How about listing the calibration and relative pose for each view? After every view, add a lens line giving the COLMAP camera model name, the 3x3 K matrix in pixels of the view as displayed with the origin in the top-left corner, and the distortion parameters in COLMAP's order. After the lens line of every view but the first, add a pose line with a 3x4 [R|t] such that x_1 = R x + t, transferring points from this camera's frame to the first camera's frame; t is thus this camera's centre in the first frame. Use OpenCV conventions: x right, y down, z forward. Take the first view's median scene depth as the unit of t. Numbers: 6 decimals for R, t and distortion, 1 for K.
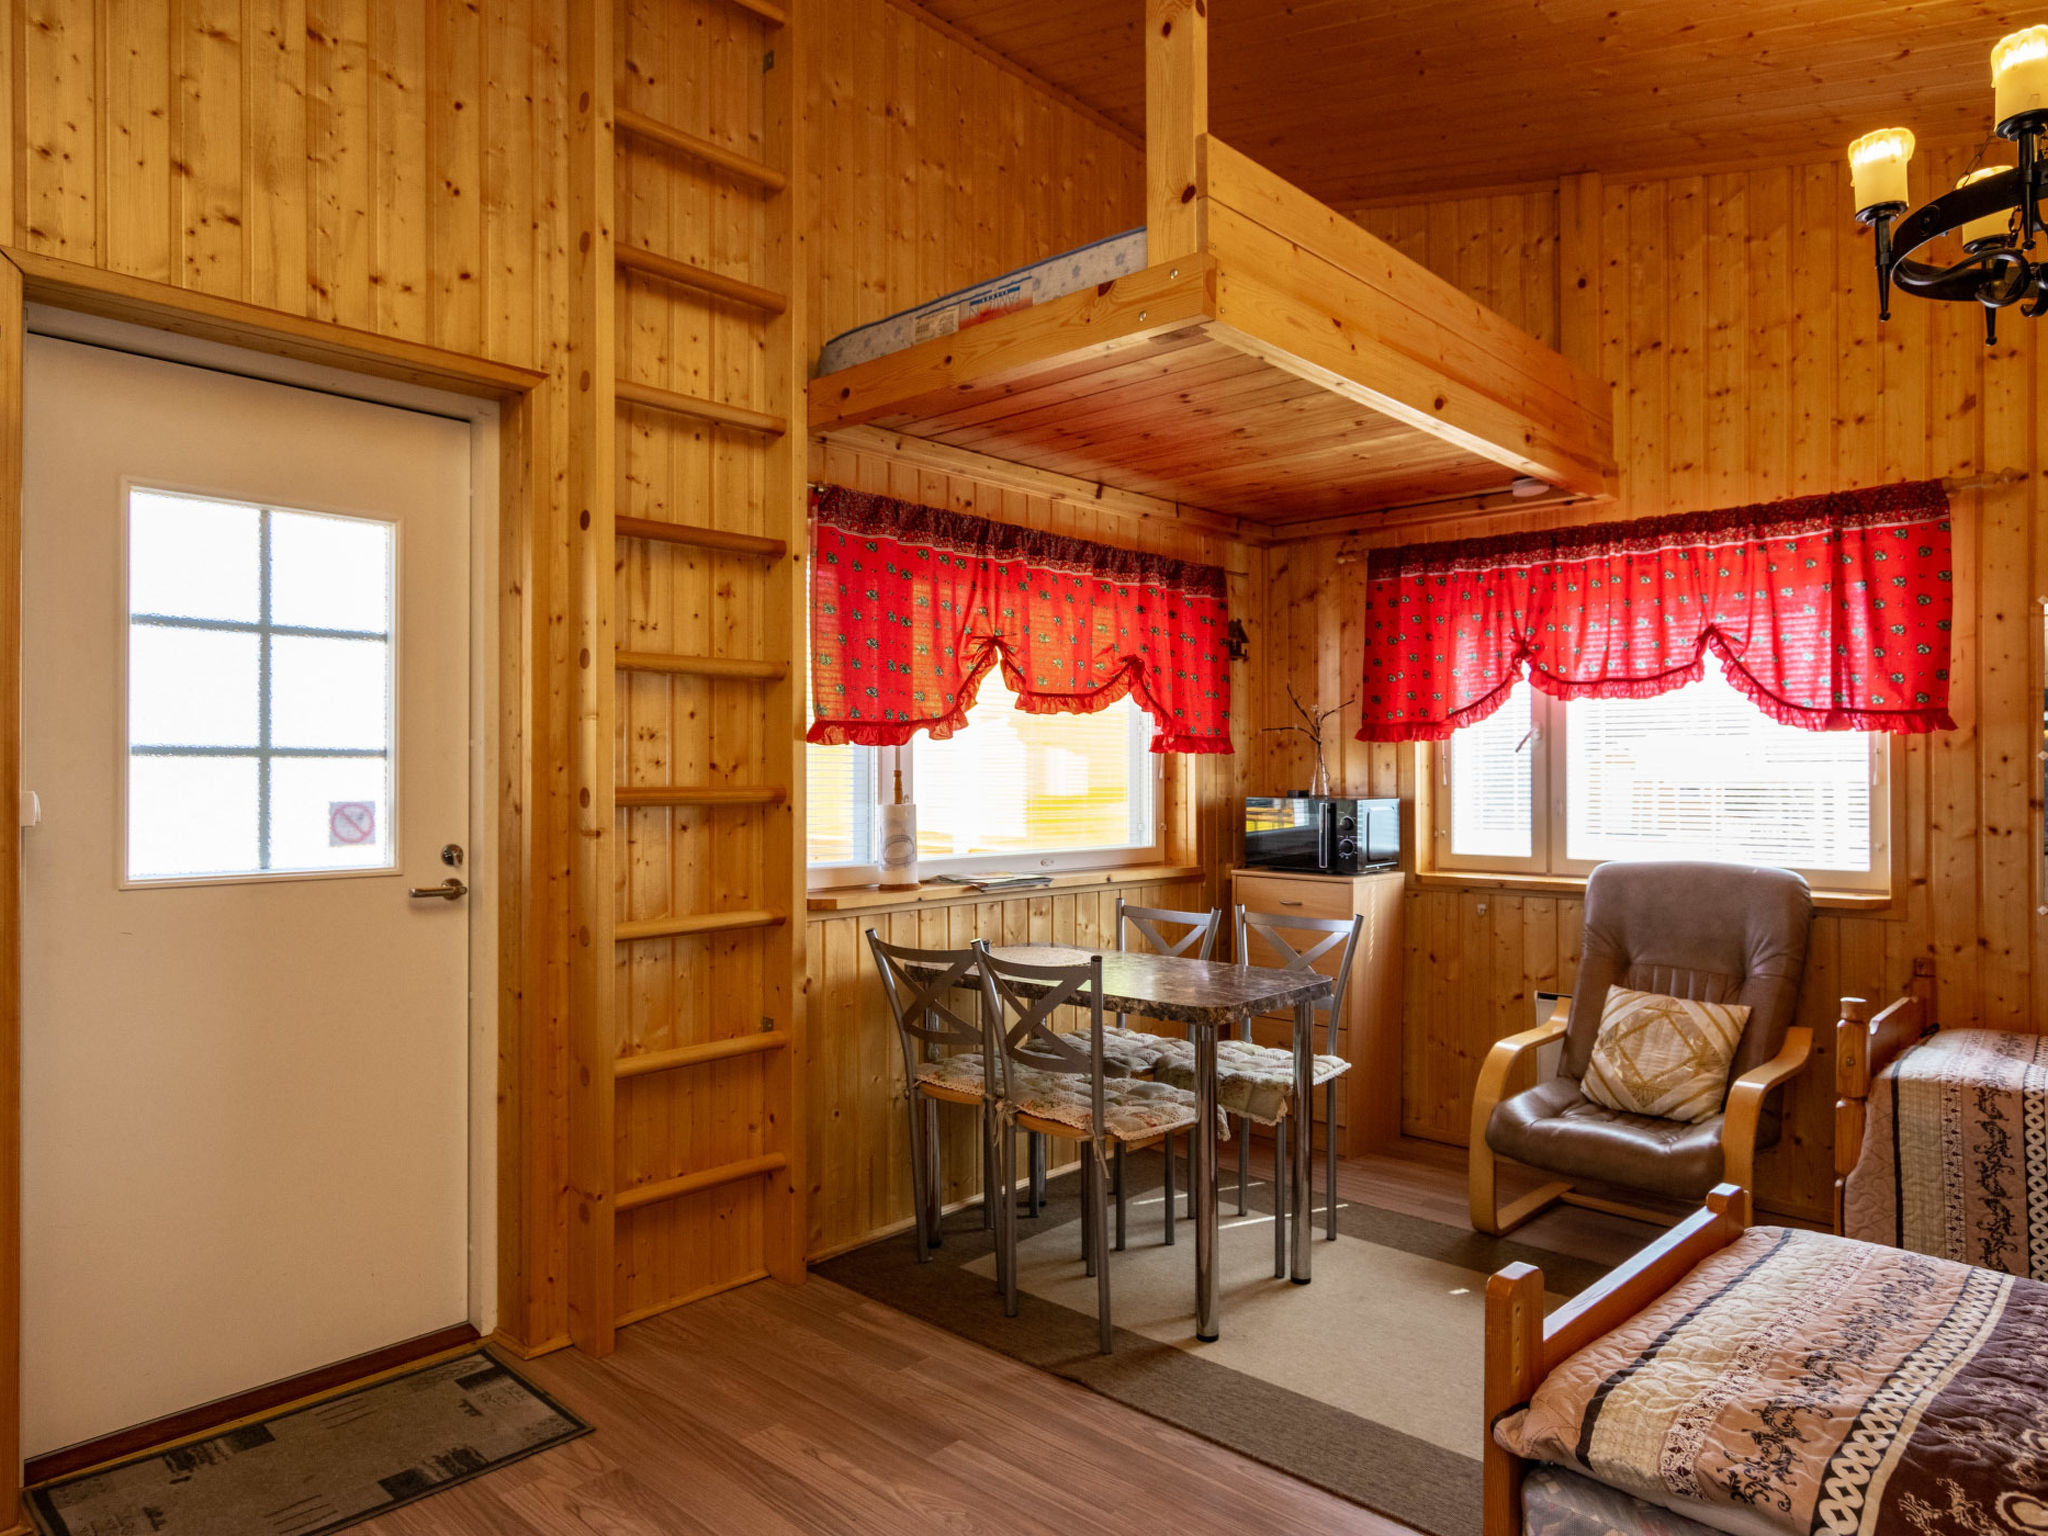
lens RADIAL K [[1291.0, 0, 1040.9], [0, 1291.0, 775.6], [0, 0, 1]] dist [-0.005708, 0.006449]
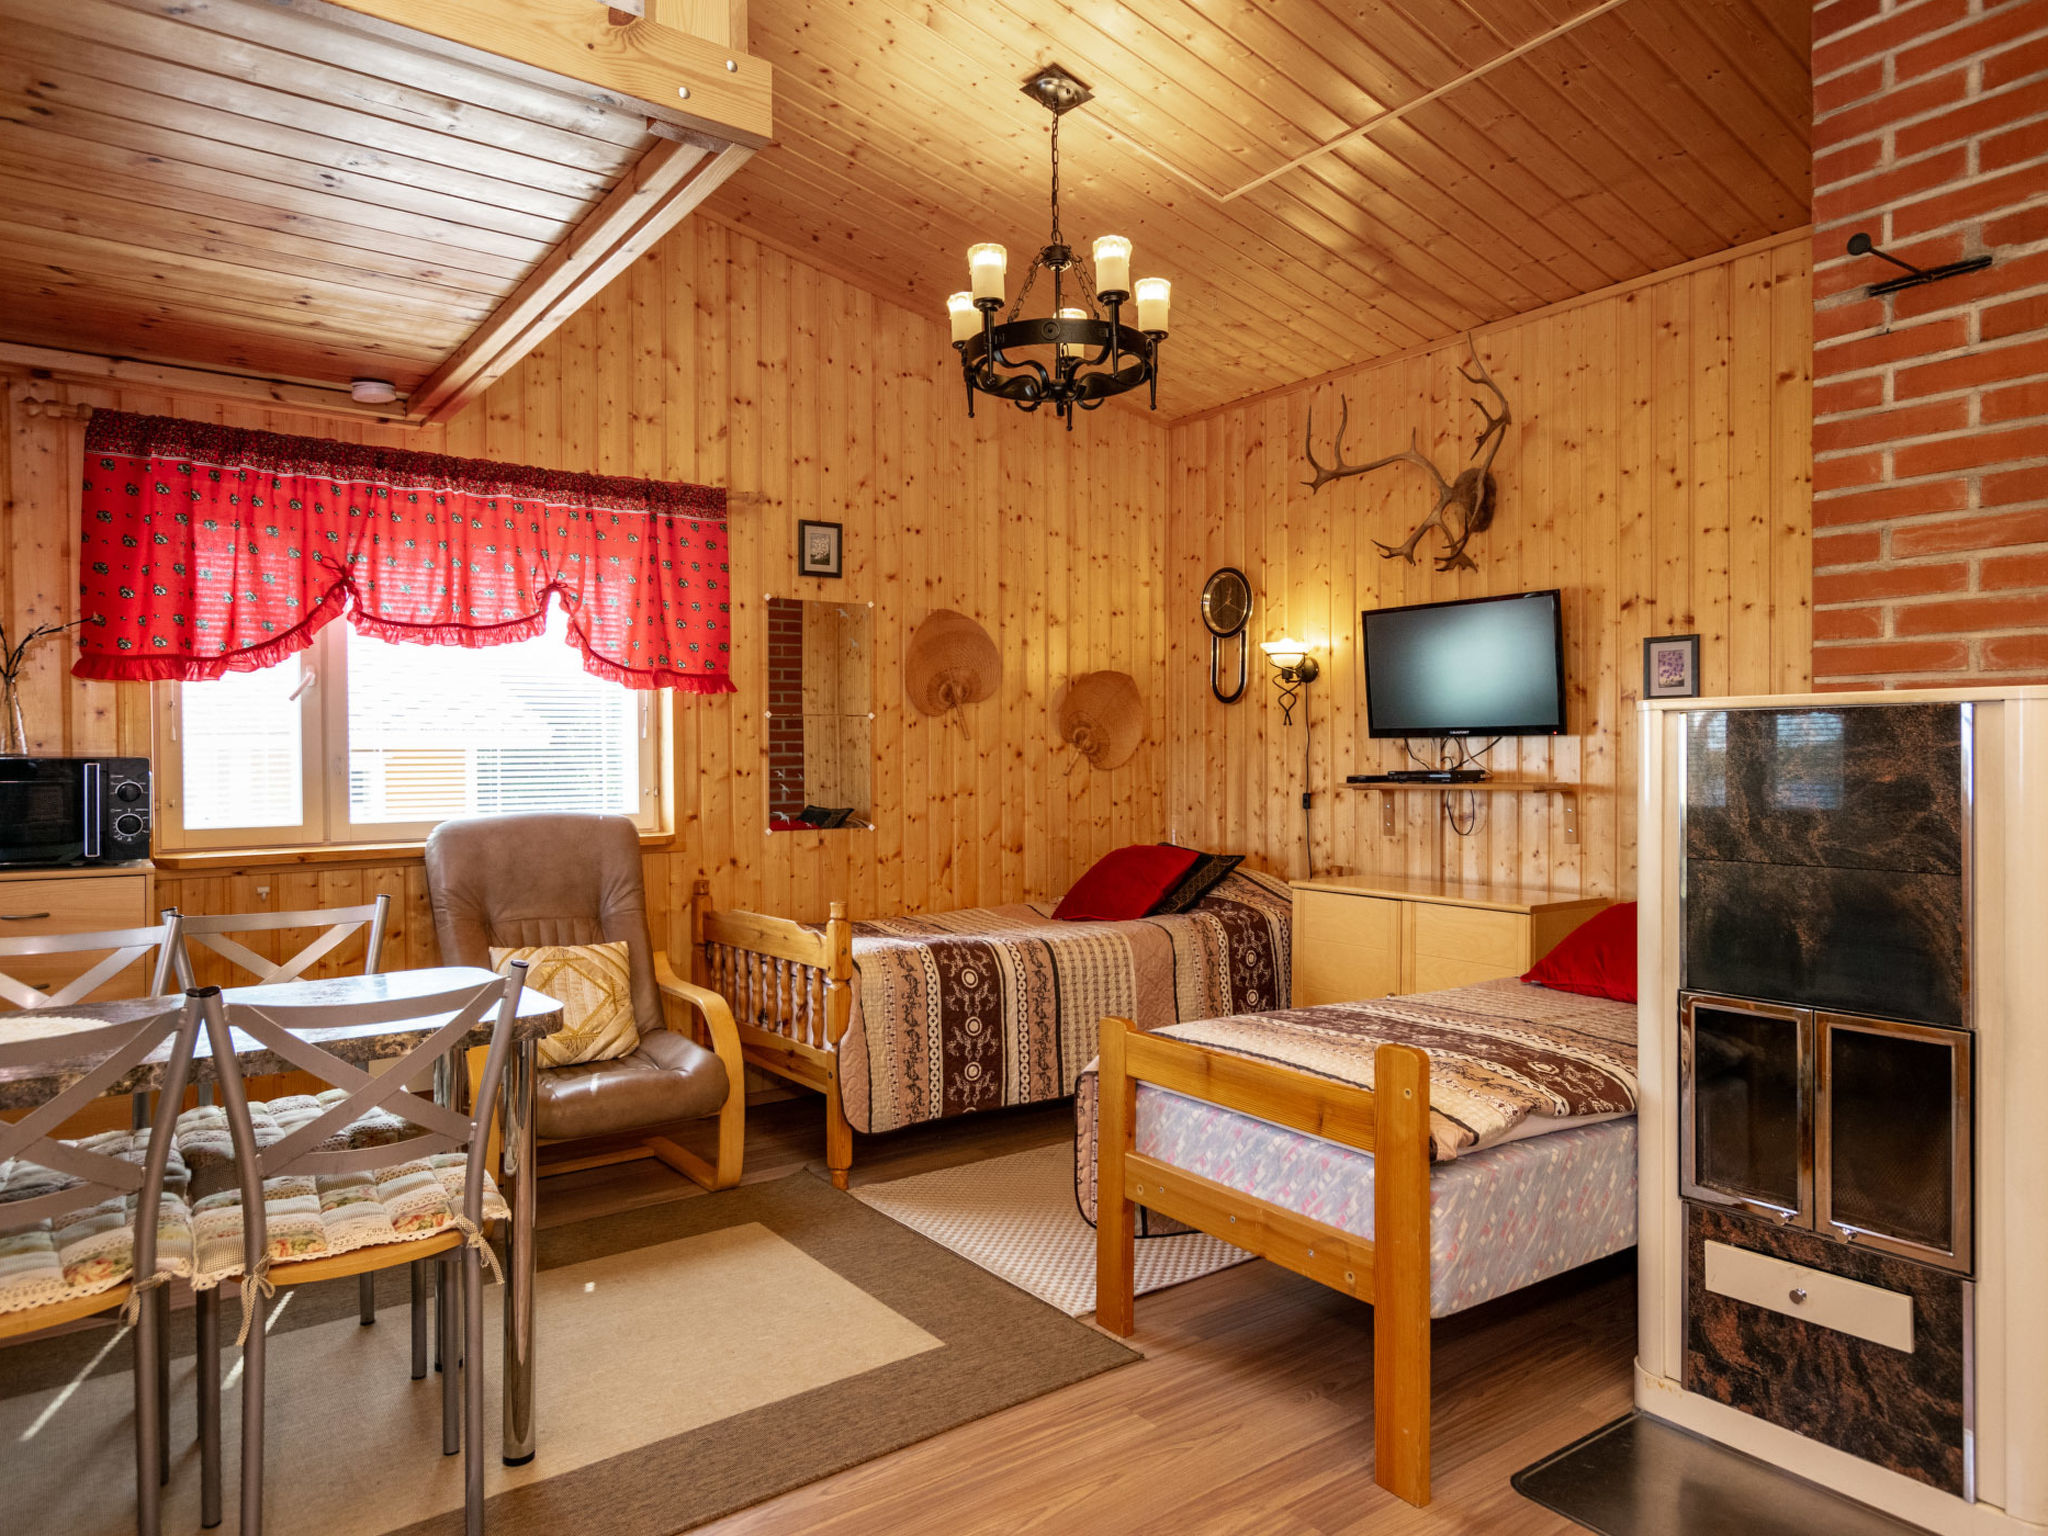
lens RADIAL K [[1291.0, 0, 1040.9], [0, 1291.0, 775.6], [0, 0, 1]] dist [-0.005708, 0.006449]
pose [[0.181974, -0.019330, 0.983113, -0.460578], [0.007816, 0.999804, 0.018212, 0.024130], [-0.983272, 0.004370, 0.182089, 0.470480]]
